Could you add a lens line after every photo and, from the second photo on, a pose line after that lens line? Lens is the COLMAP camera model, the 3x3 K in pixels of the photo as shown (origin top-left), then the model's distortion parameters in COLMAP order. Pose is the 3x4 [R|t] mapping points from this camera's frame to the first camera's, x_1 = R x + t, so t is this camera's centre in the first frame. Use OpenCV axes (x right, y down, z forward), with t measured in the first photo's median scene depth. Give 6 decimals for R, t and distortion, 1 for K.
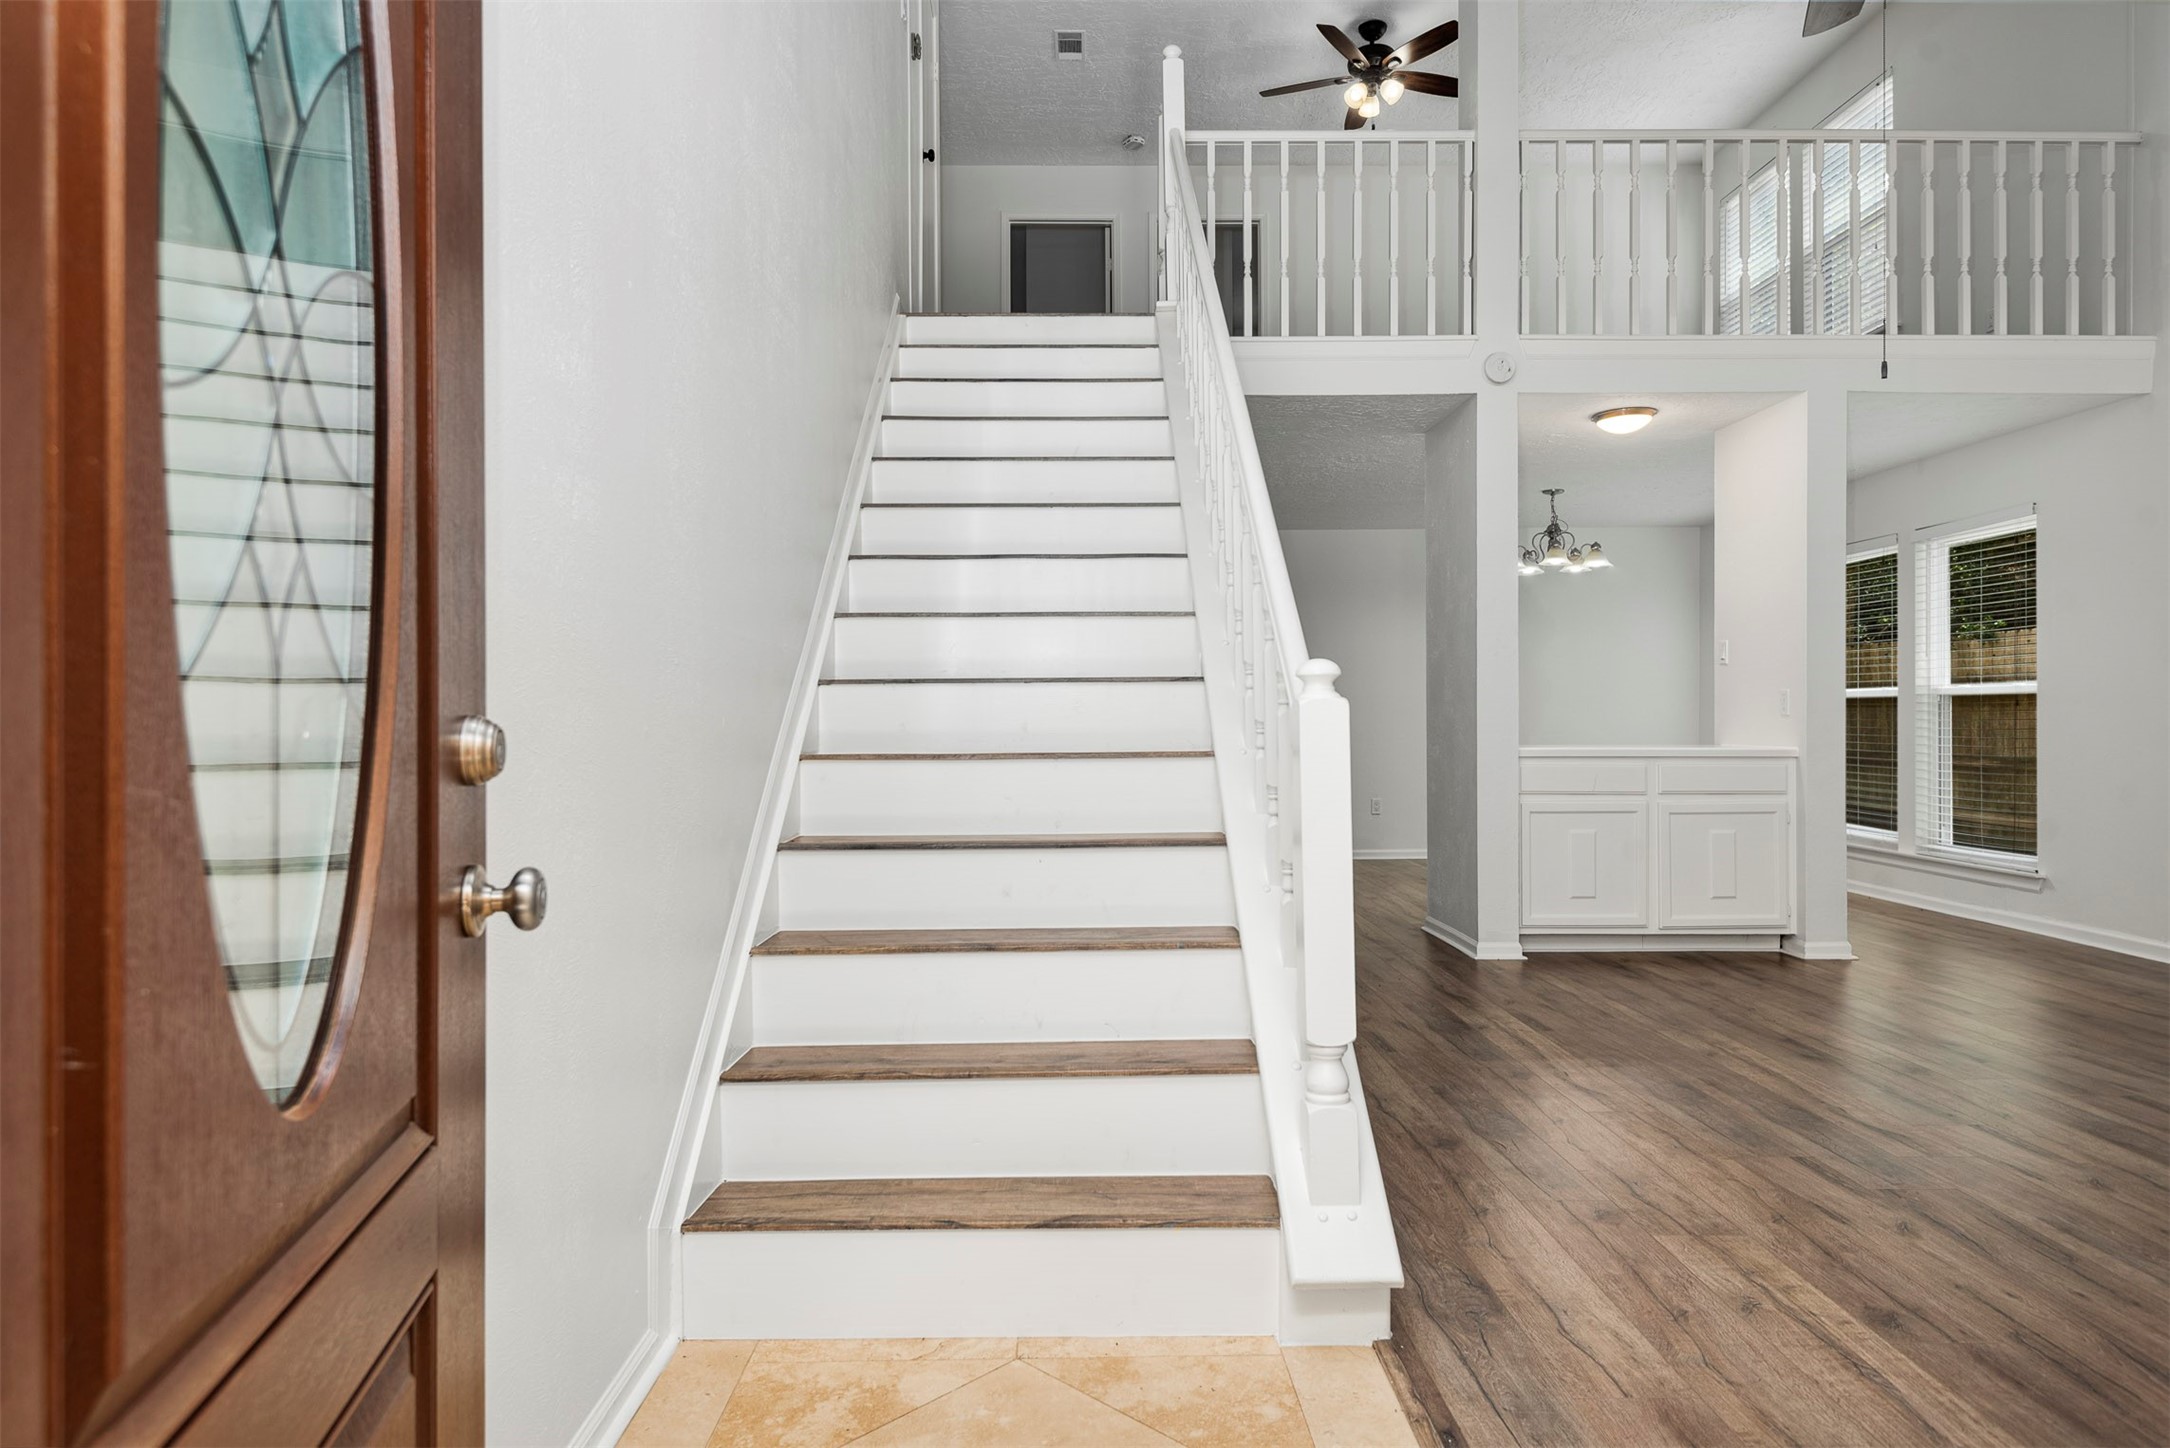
lens RADIAL K [[1275.6, 0, 1077.9], [0, 1275.6, 717.0], [0, 0, 1]] dist [0.010558, -0.002957]
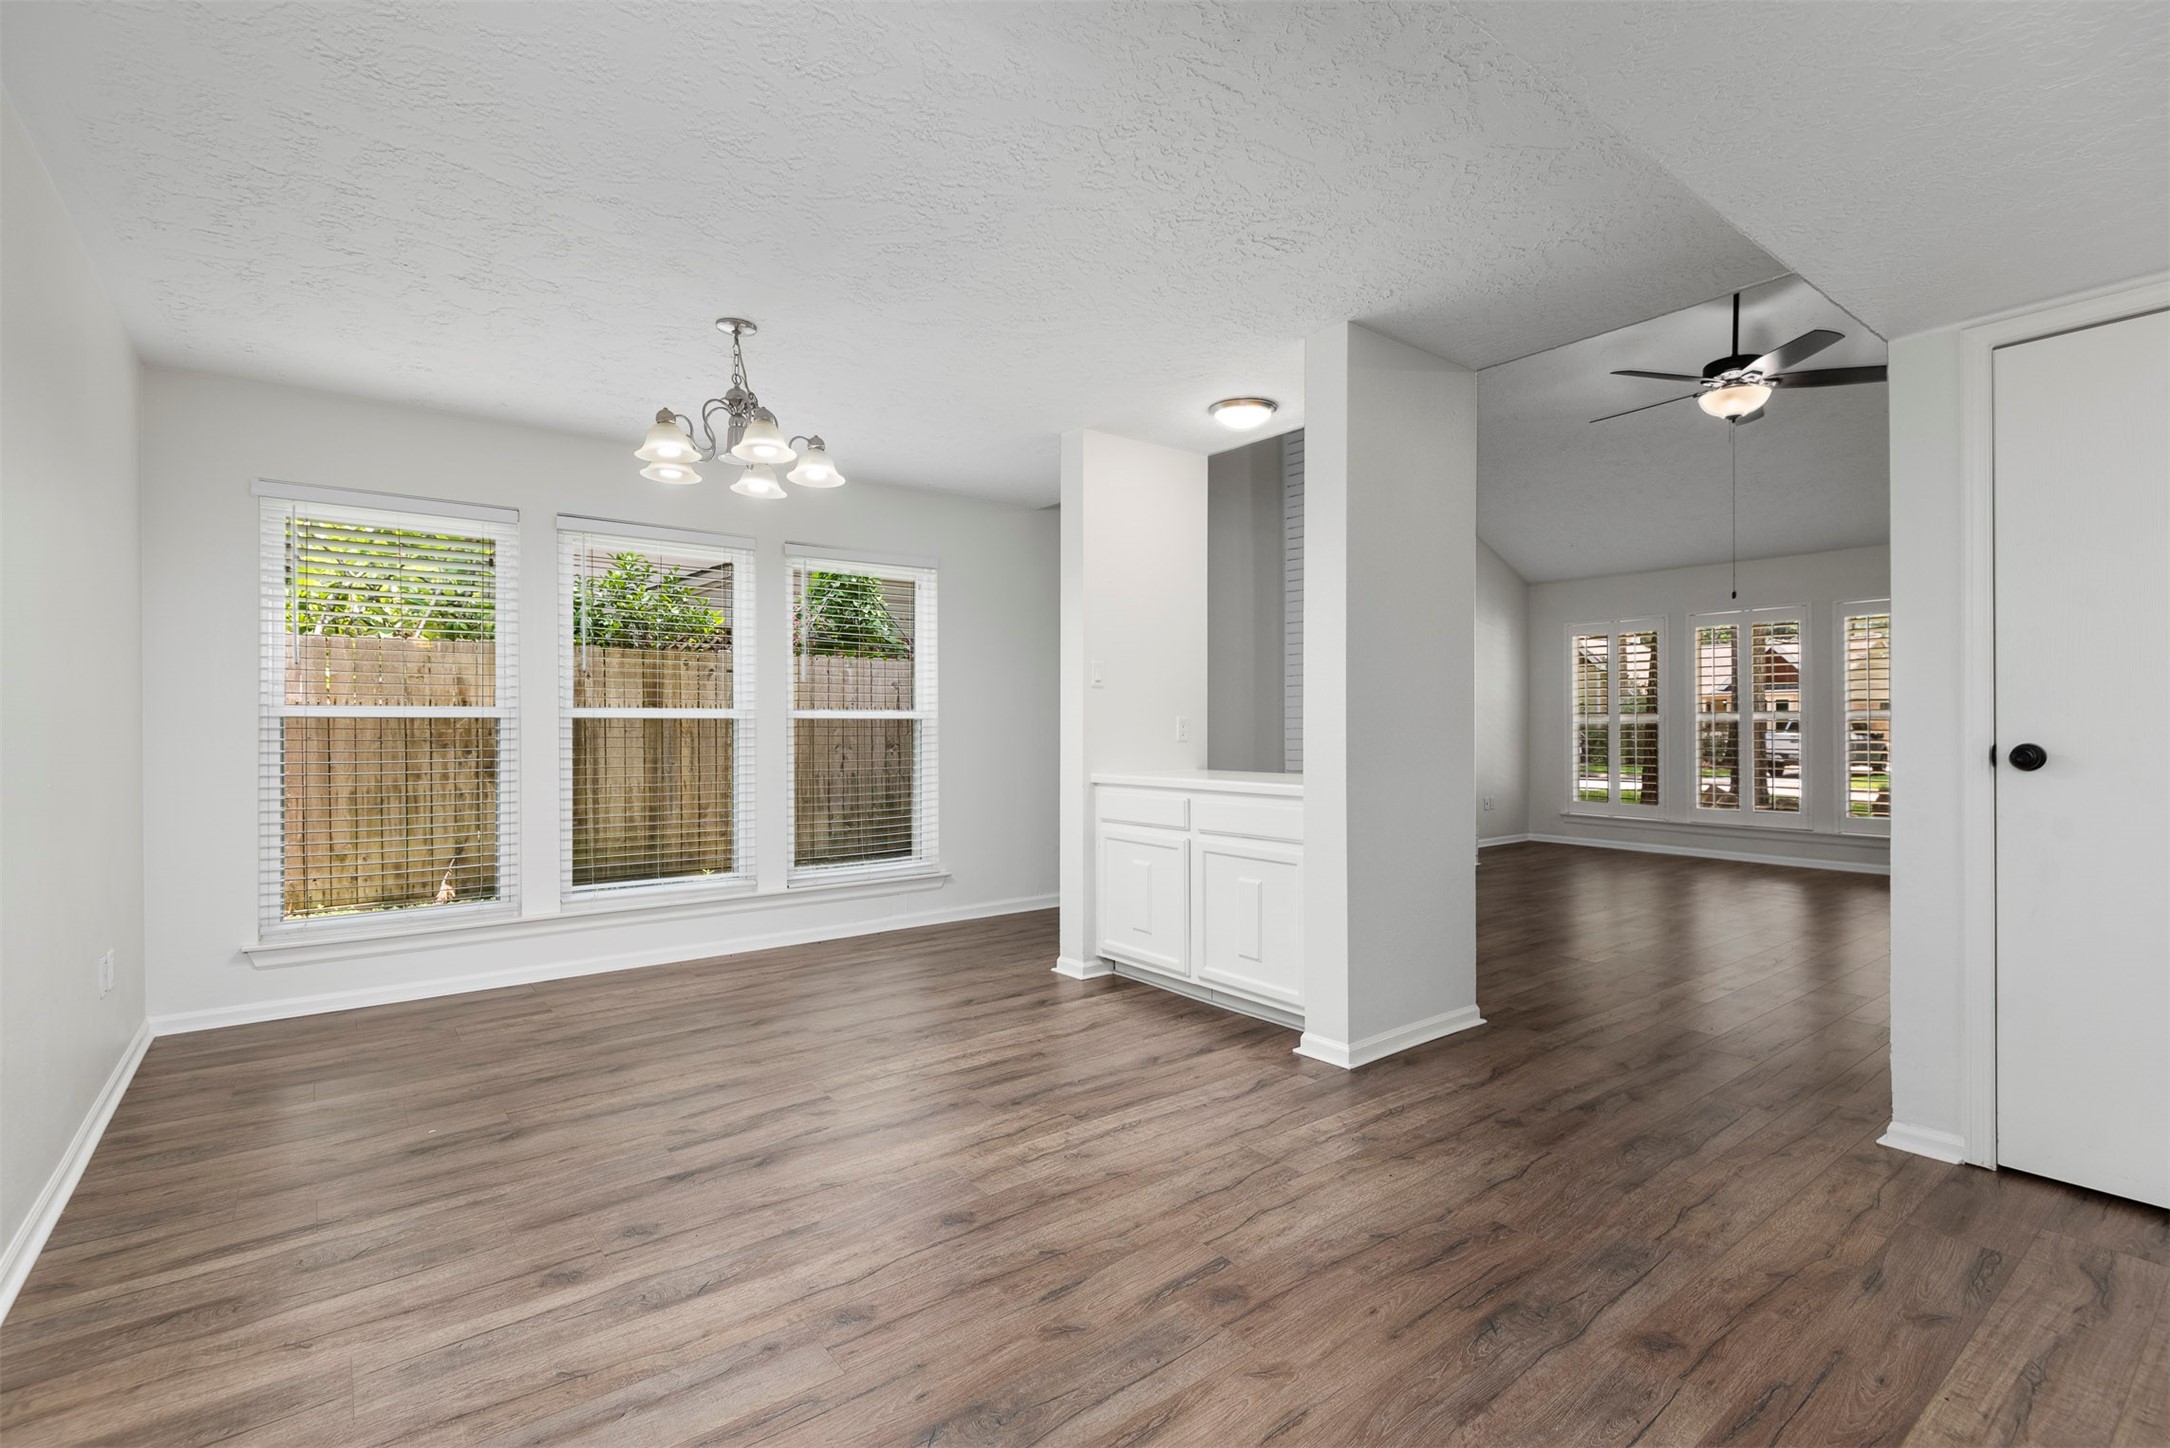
lens RADIAL K [[986.7, 0, 1092.4], [0, 986.7, 727.6], [0, 0, 1]] dist [0.023575, -0.015373]
pose [[-0.599886, -0.000540, 0.800086, -0.032724], [0.005218, 0.999976, 0.004588, -0.015797], [-0.800069, 0.006927, -0.599868, 1.433378]]
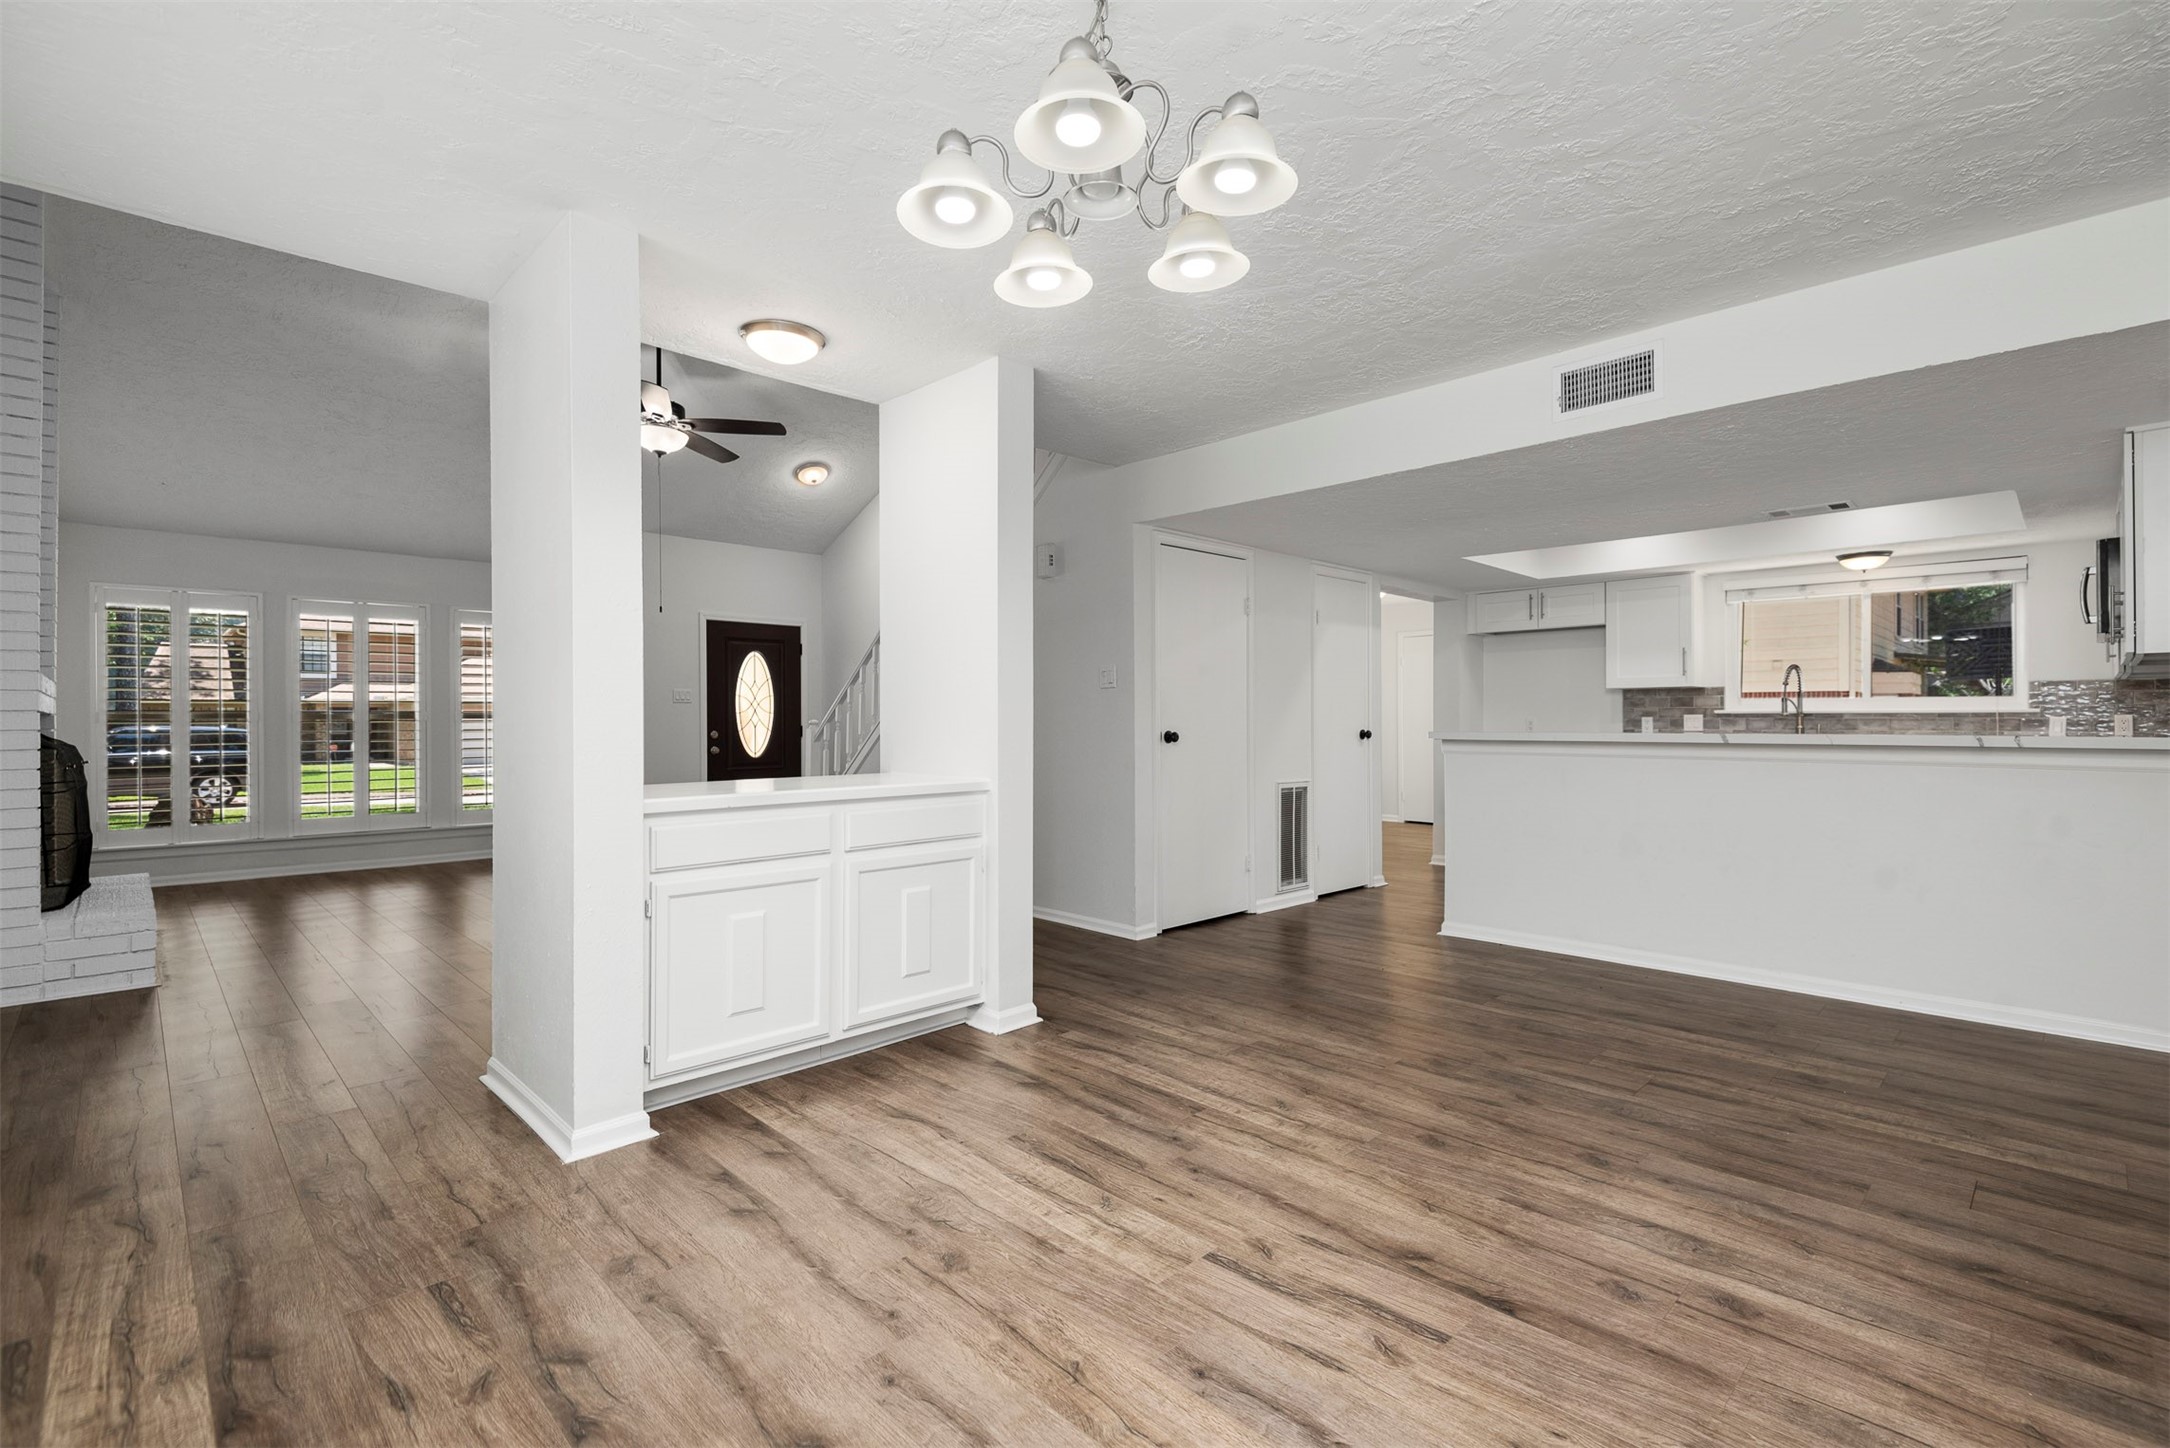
lens RADIAL K [[986.7, 0, 1072.5], [0, 986.7, 719.3], [0, 0, 1]] dist [0.023575, -0.015373]
pose [[-0.730305, 0.002992, -0.683115, 0.674361], [0.001544, 0.999995, 0.002729, -0.016805], [0.683120, 0.000938, -0.730306, 1.461343]]
